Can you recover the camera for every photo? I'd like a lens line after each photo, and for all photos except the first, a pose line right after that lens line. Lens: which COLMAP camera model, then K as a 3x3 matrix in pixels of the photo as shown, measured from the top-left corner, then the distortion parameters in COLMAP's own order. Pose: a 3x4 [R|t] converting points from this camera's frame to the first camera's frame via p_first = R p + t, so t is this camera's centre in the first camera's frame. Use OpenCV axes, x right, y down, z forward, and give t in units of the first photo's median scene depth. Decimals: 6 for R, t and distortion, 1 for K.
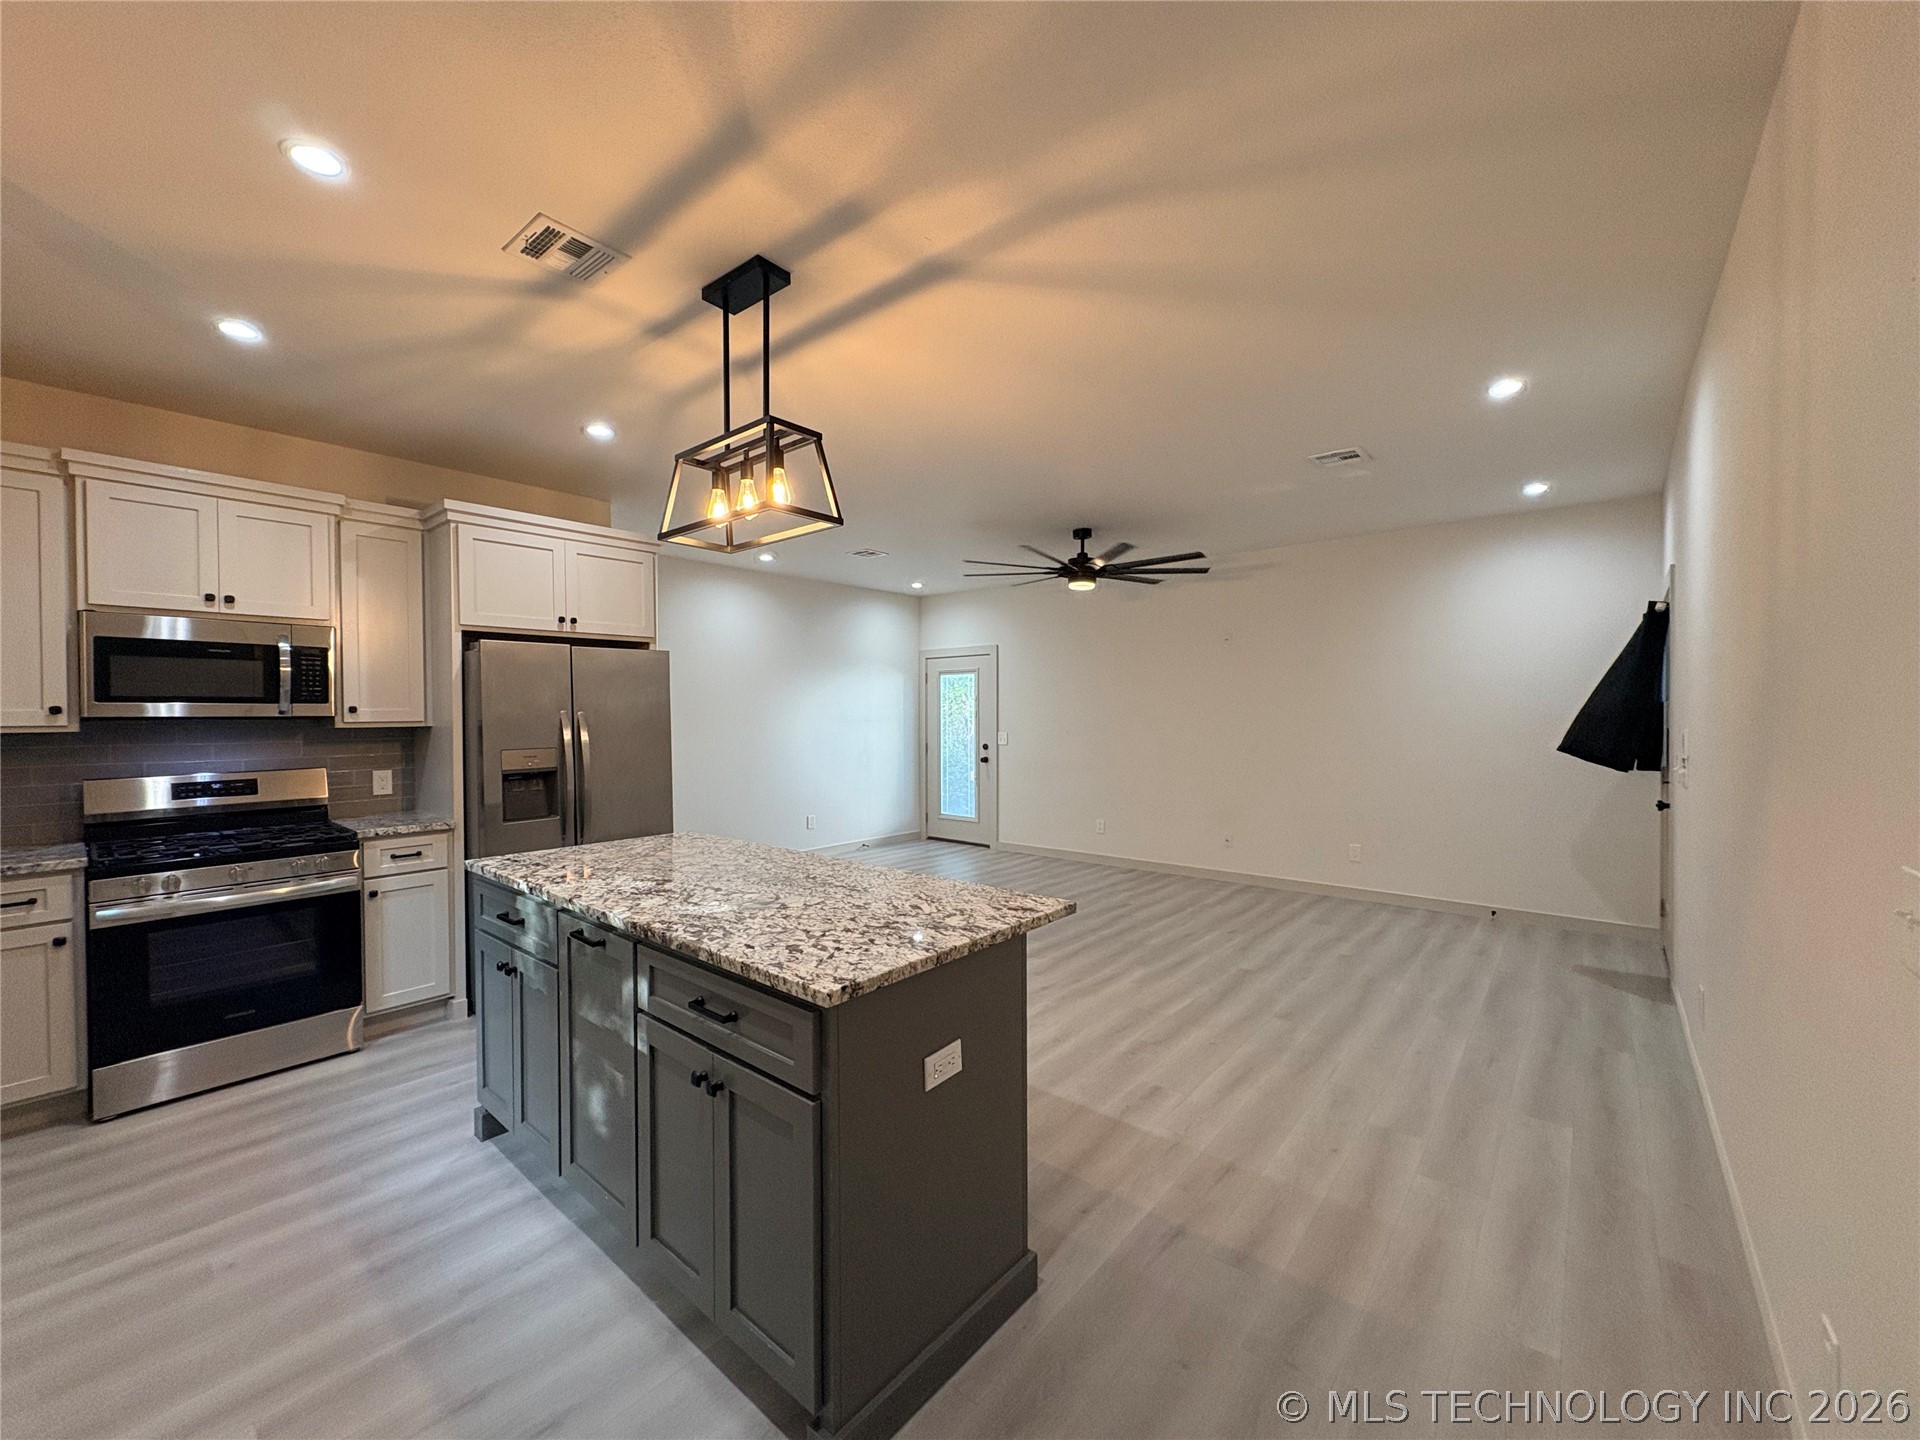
lens RADIAL K [[756.2, 0, 957.9], [0, 756.2, 722.0], [0, 0, 1]] dist [0.000044, 0.000405]
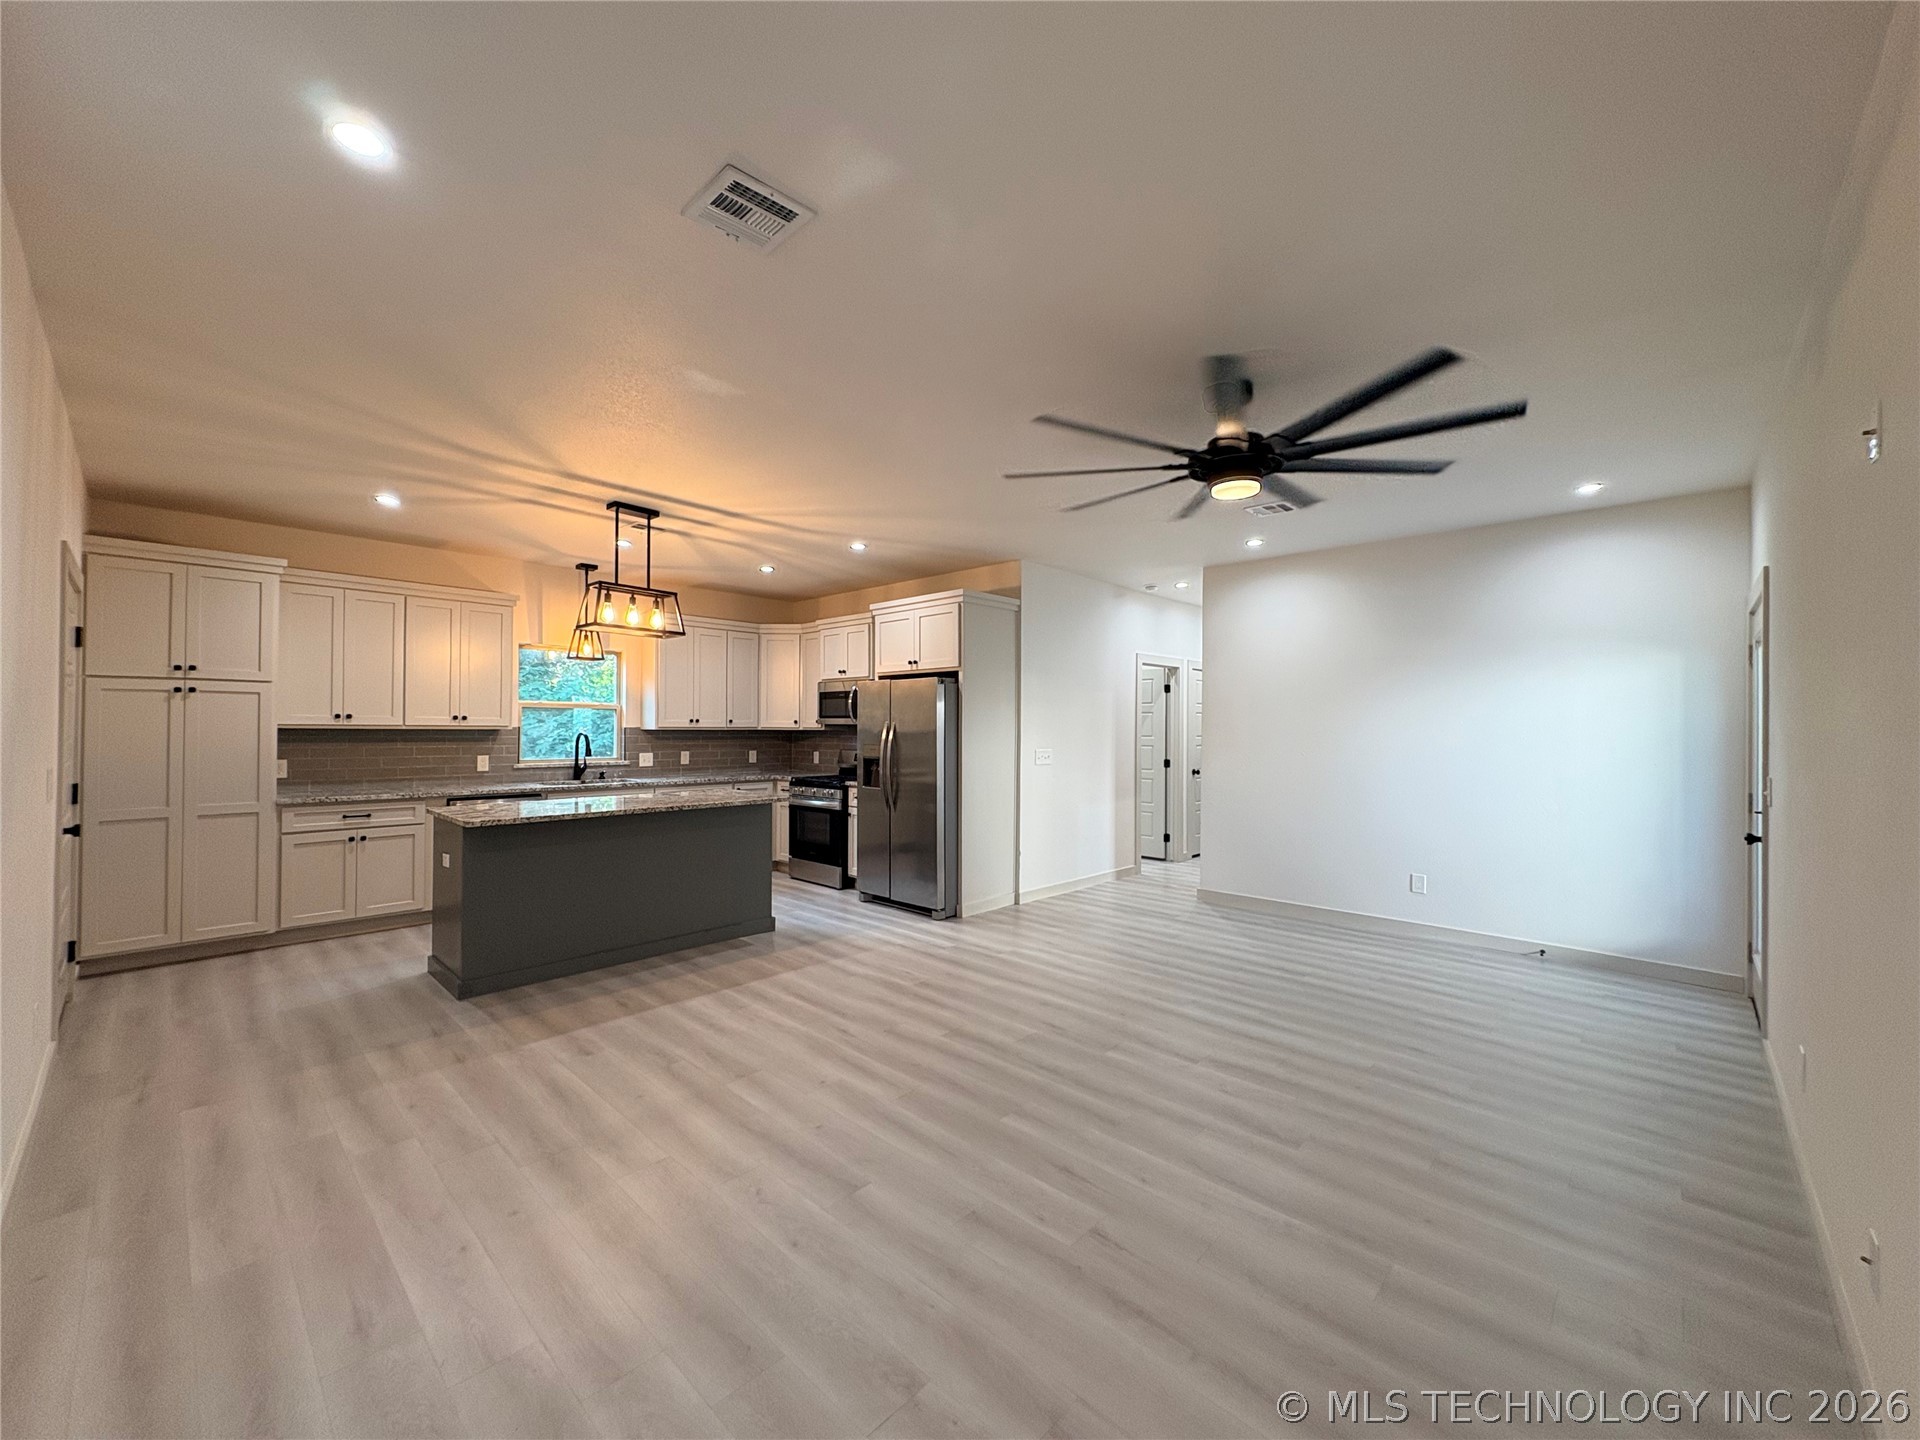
lens RADIAL K [[756.2, 0, 957.9], [0, 756.2, 722.0], [0, 0, 1]] dist [0.000044, 0.000405]
pose [[-0.054007, -0.000678, -0.998540, 1.470089], [-0.018176, 0.999835, 0.000304, -0.024206], [0.998375, 0.018166, -0.054010, 1.727994]]
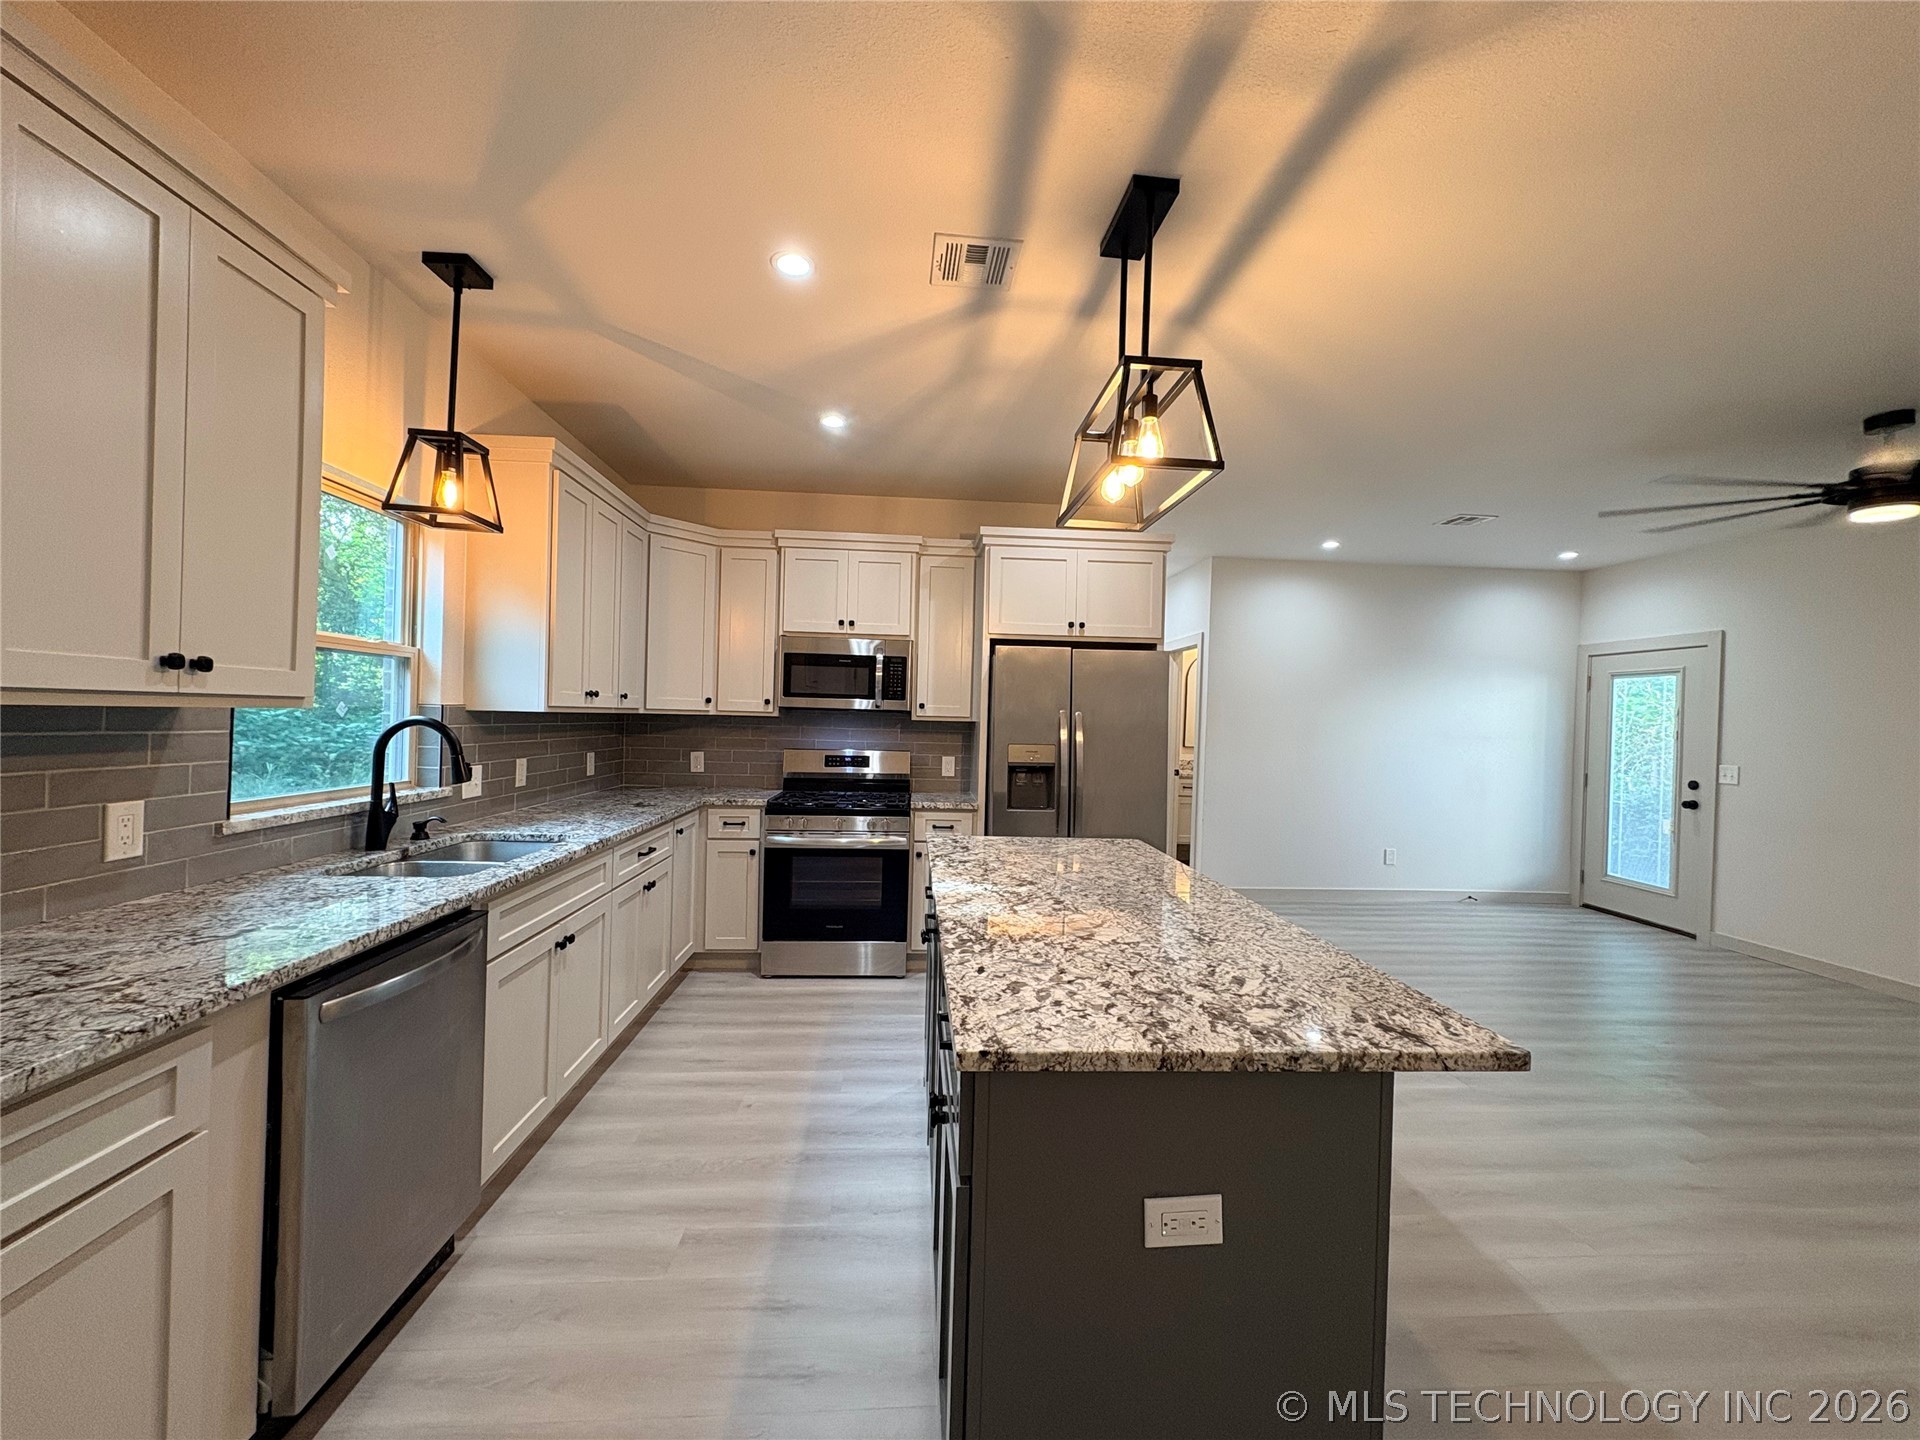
lens RADIAL K [[756.2, 0, 957.9], [0, 756.2, 722.0], [0, 0, 1]] dist [0.000044, 0.000405]
pose [[0.696037, 0.029067, -0.717417, 0.188821], [-0.040707, 0.999171, 0.000989, 0.009046], [0.716851, 0.028516, 0.696643, 0.224278]]
